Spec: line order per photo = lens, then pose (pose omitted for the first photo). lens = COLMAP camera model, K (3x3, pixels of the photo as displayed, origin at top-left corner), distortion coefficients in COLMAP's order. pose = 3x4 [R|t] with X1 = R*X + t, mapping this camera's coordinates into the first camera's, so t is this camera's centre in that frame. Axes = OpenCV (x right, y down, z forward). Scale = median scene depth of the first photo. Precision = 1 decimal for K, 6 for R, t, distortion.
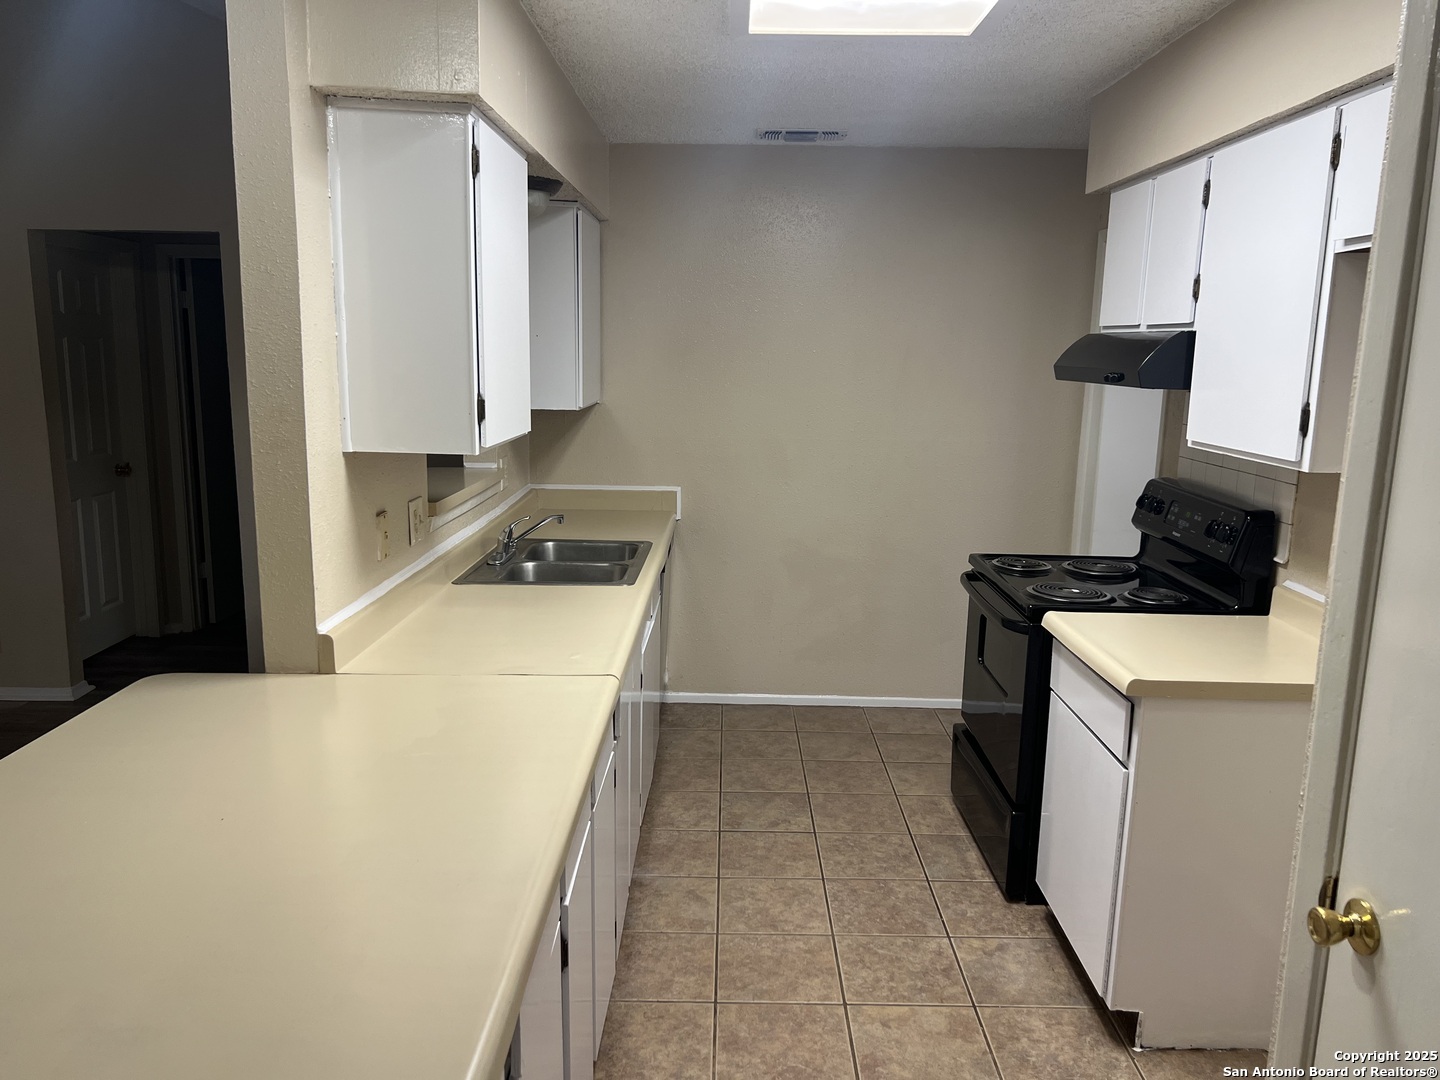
lens RADIAL K [[1082.8, 0, 714.1], [0, 1082.8, 533.1], [0, 0, 1]] dist [0.088886, -0.127953]
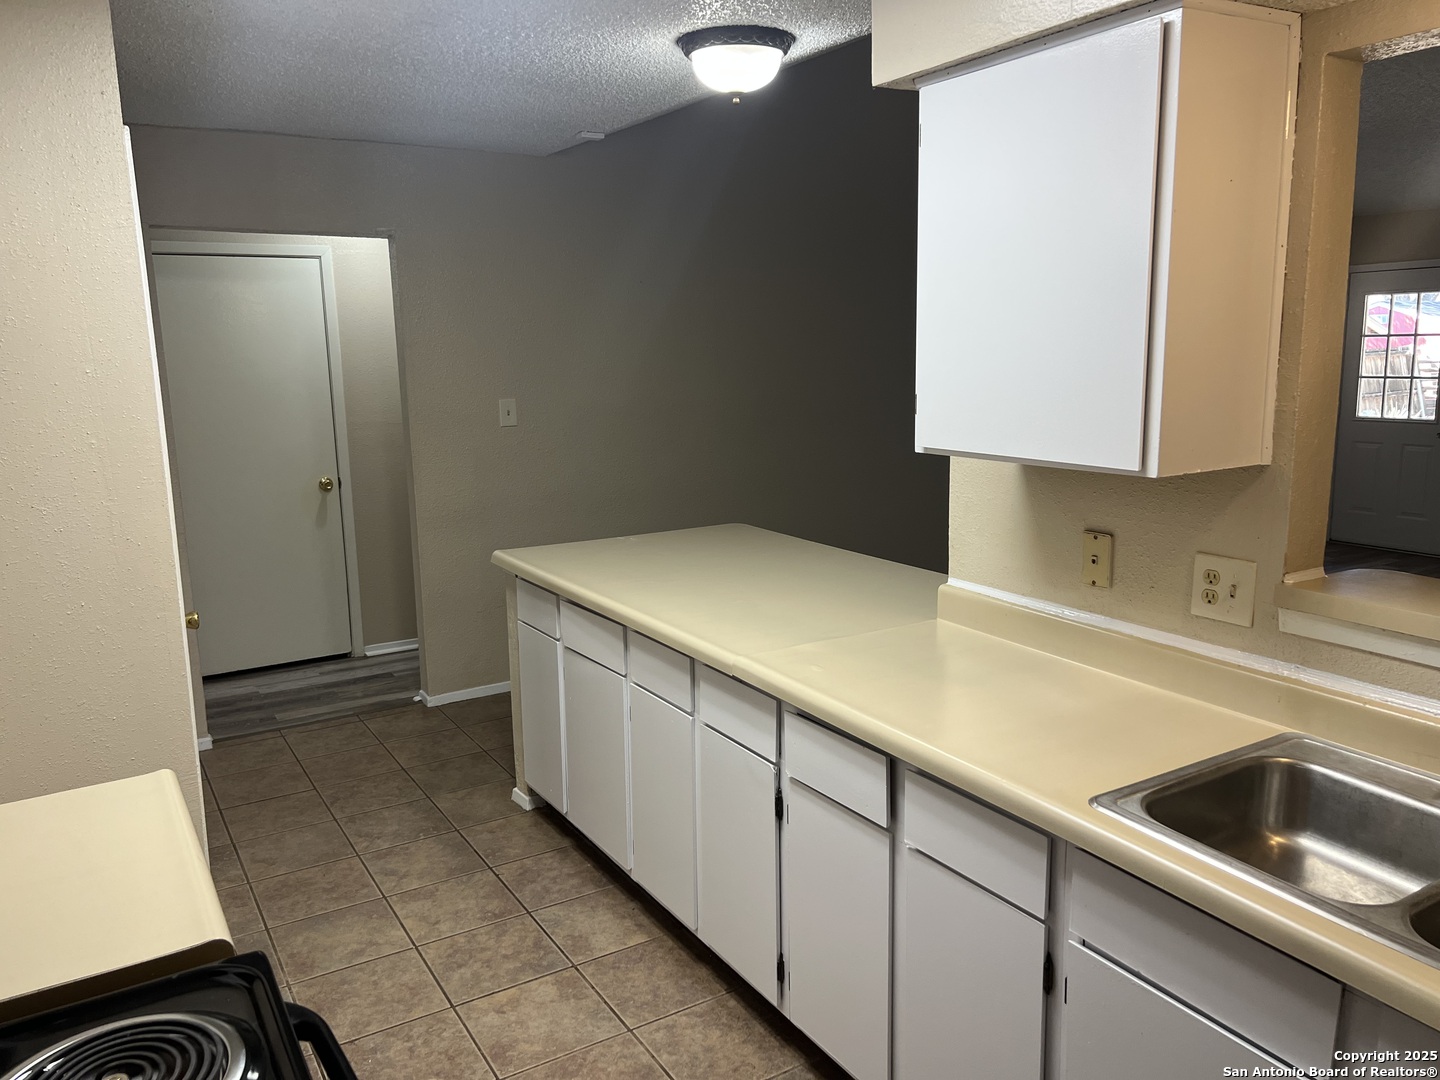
lens RADIAL K [[1082.8, 0, 714.1], [0, 1082.8, 533.1], [0, 0, 1]] dist [0.088886, -0.127953]
pose [[-0.855824, 0.088469, -0.509646, 0.226472], [-0.083640, 0.948633, 0.305124, -0.148651], [0.510461, 0.303759, -0.804463, 0.900846]]
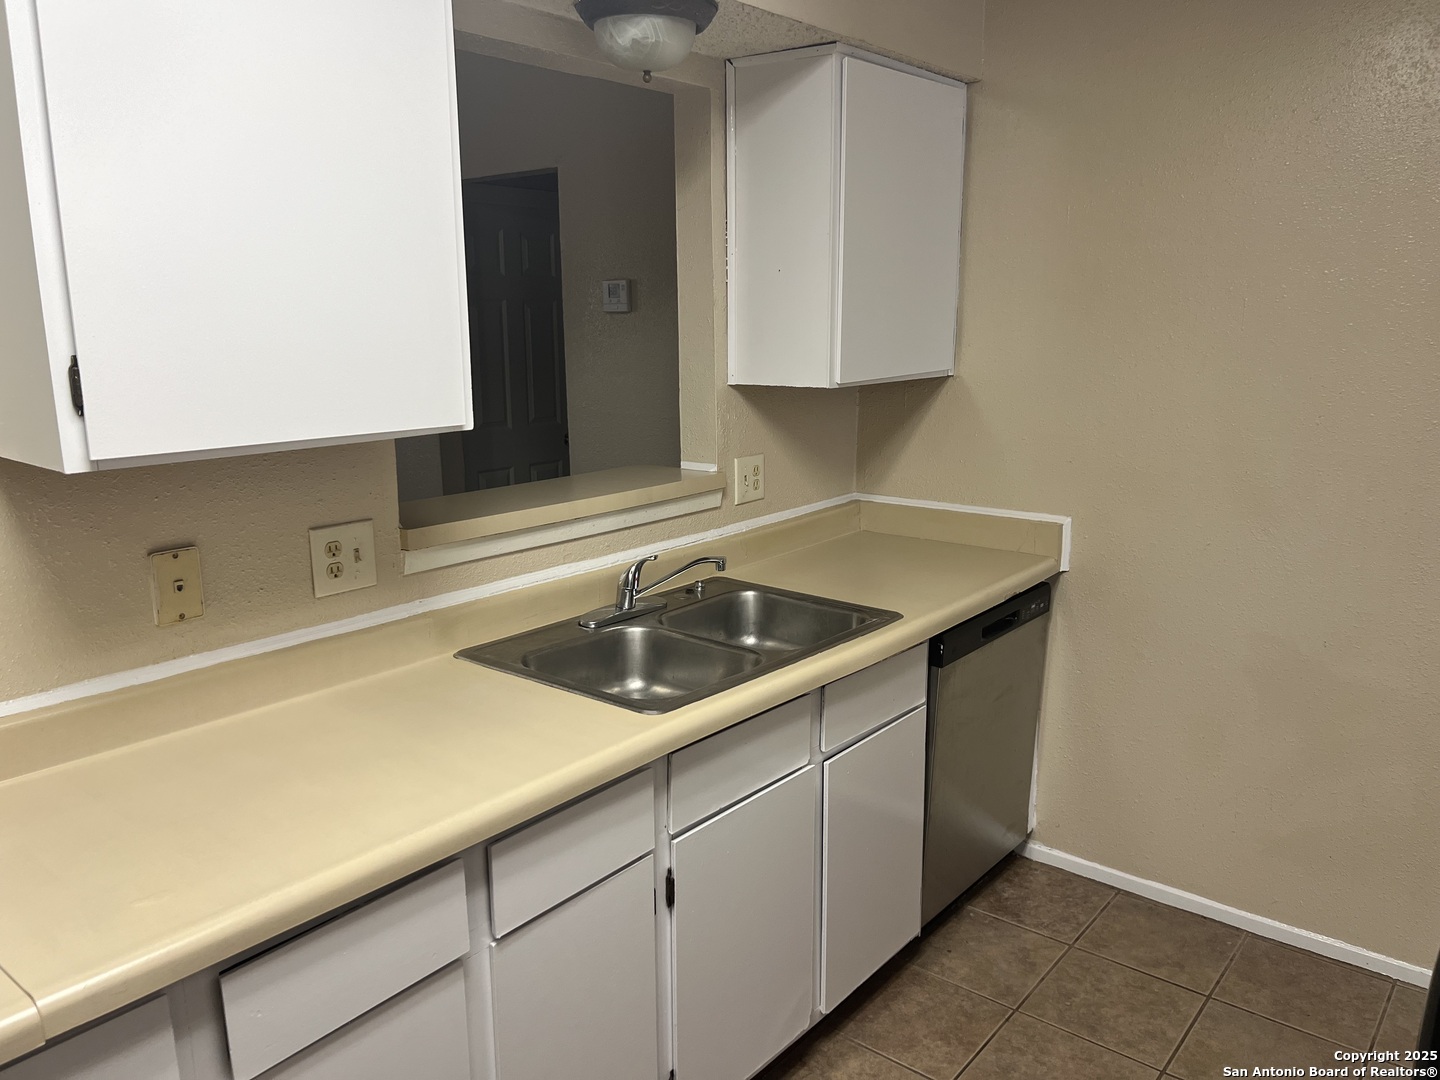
lens RADIAL K [[1082.8, 0, 714.1], [0, 1082.8, 533.1], [0, 0, 1]] dist [0.088886, -0.127953]
pose [[0.774409, 0.102179, -0.624380, 0.195792], [-0.083262, 0.994749, 0.059522, -0.054046], [0.627183, 0.005893, 0.778850, 0.413249]]
